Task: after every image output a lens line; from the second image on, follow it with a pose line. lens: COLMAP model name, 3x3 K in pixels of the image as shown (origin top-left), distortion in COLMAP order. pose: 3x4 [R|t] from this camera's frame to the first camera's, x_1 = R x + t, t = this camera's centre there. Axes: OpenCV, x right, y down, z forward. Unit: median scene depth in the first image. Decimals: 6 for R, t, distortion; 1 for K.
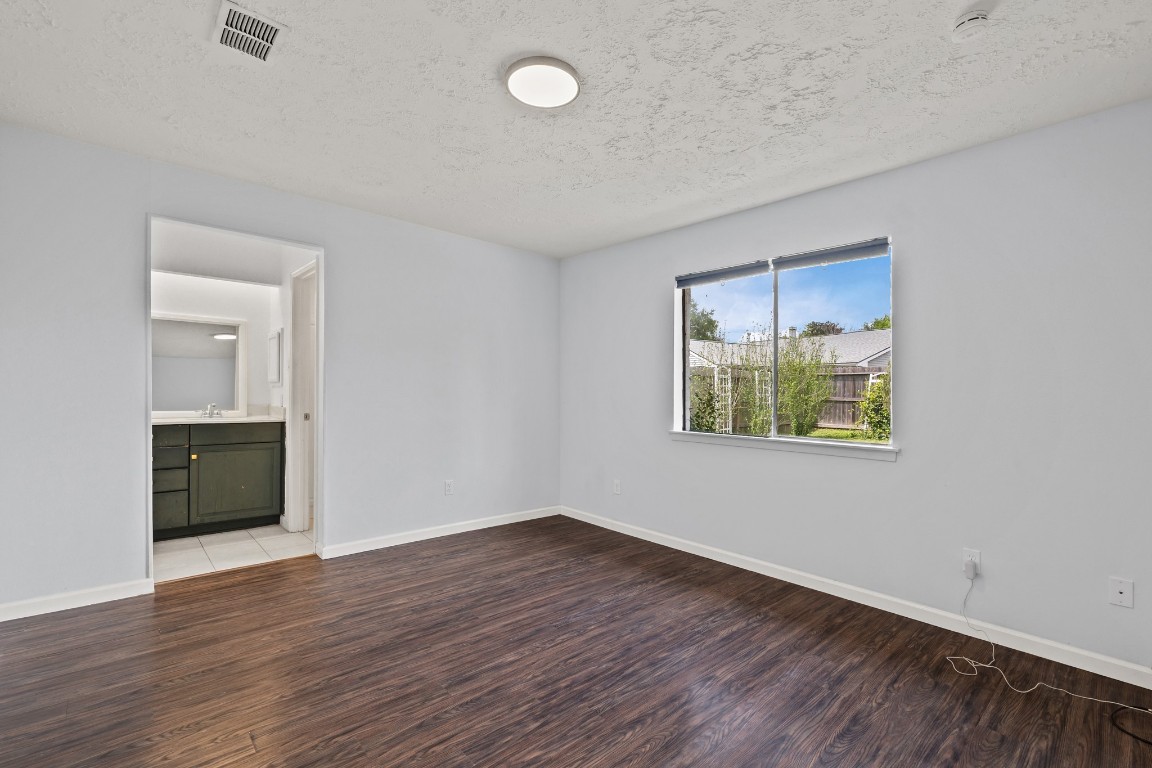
lens RADIAL K [[490.4, 0, 575.1], [0, 490.4, 387.1], [0, 0, 1]] dist [0.003420, 0.001625]
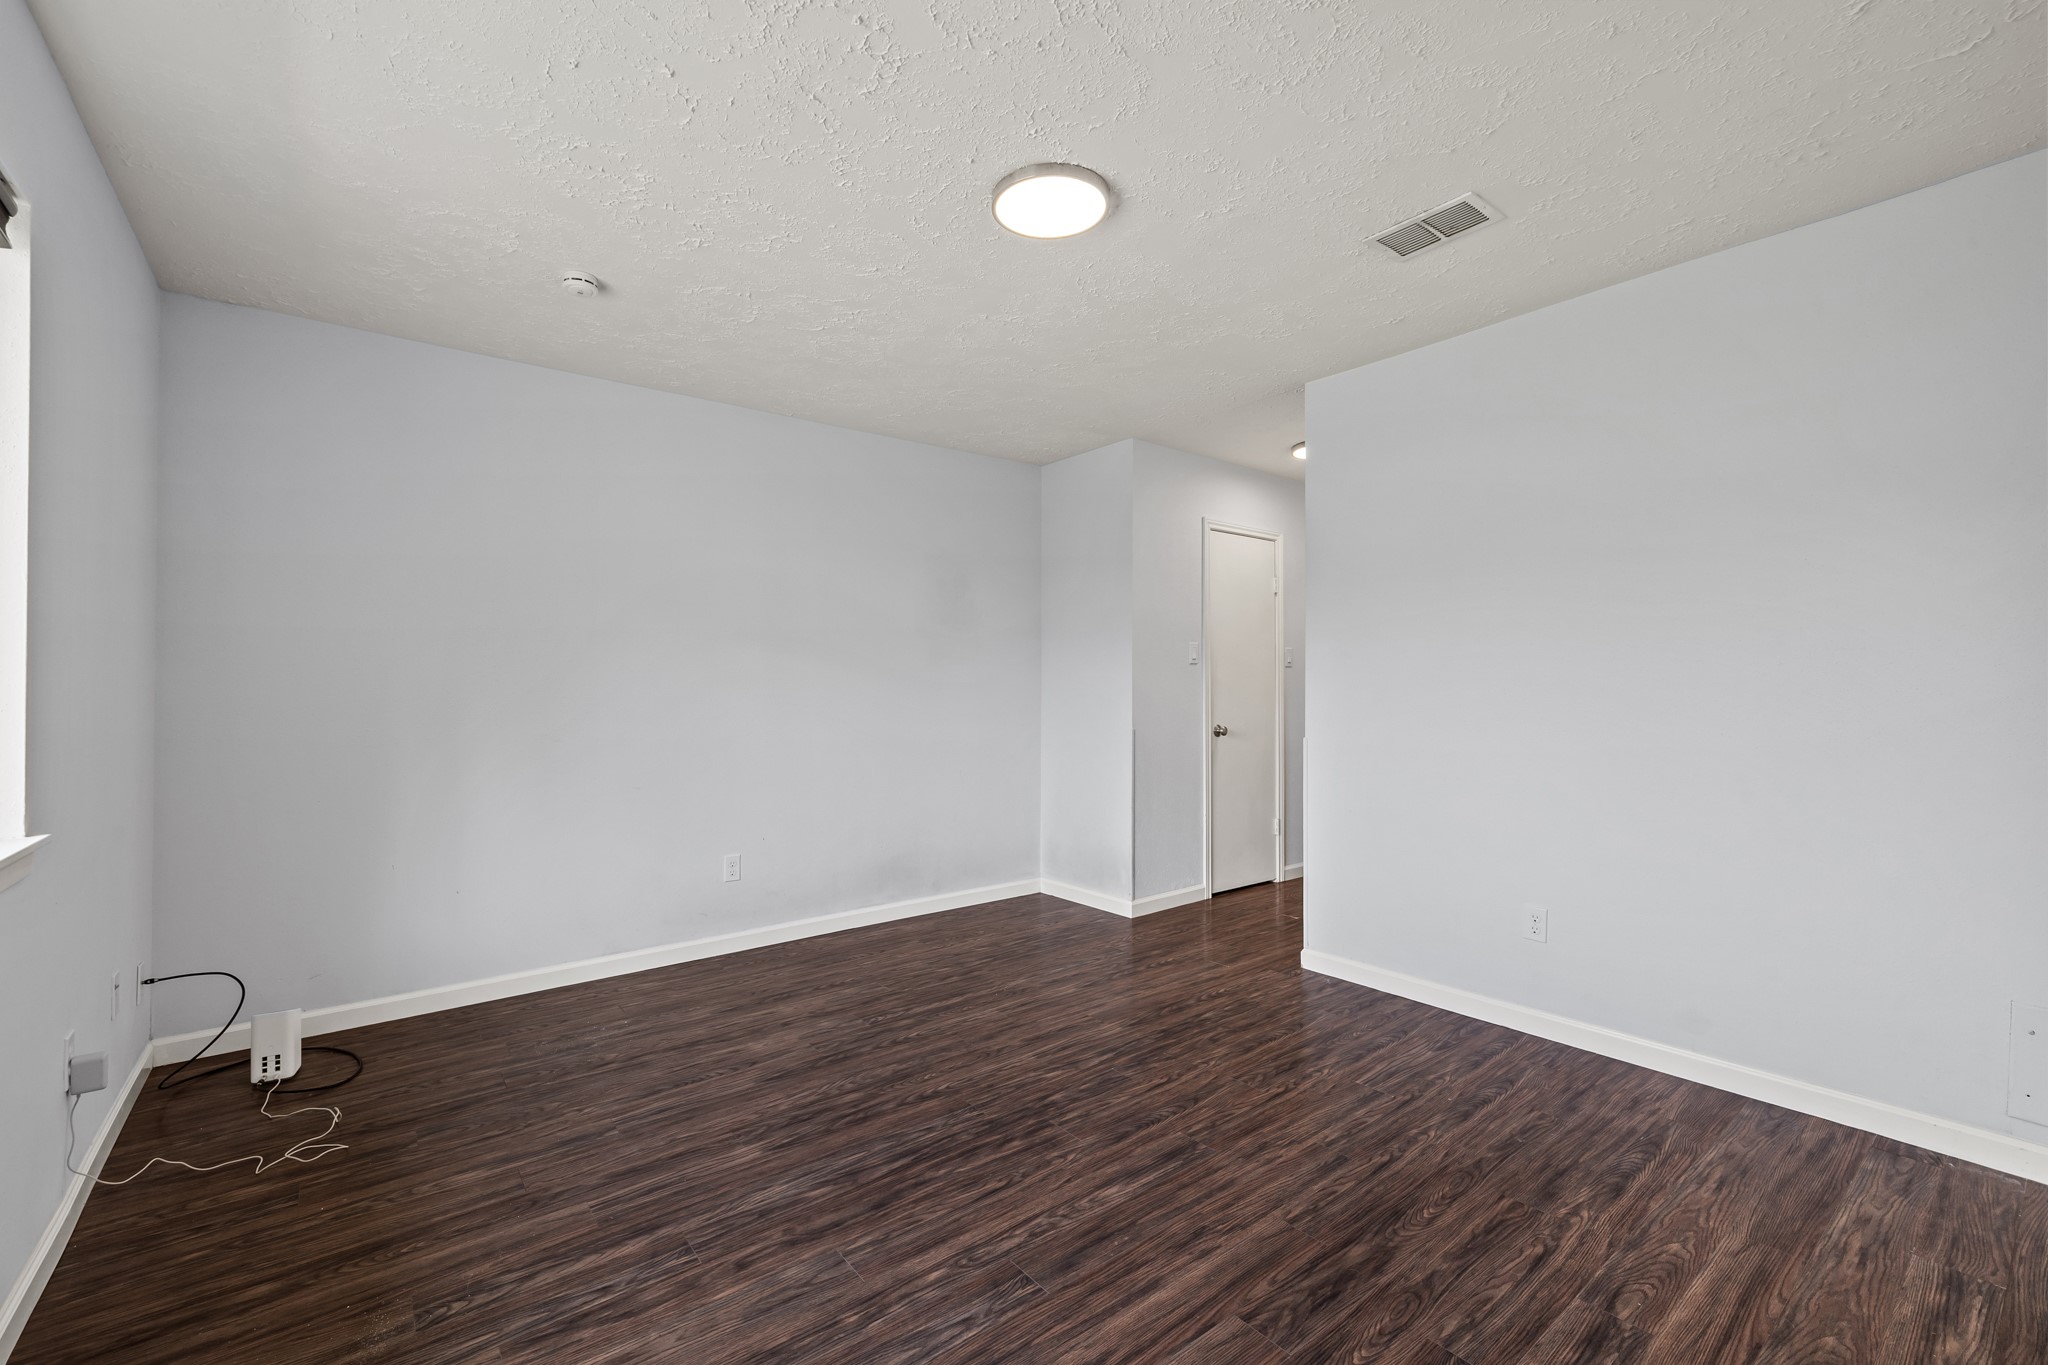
lens RADIAL K [[871.8, 0, 1027.0], [0, 871.8, 688.1], [0, 0, 1]] dist [0.003420, 0.001625]
pose [[-0.998700, -0.017675, 0.047805, -0.076115], [-0.017993, 0.999819, -0.006233, 0.019413], [-0.047686, -0.007085, -0.998837, 1.987051]]
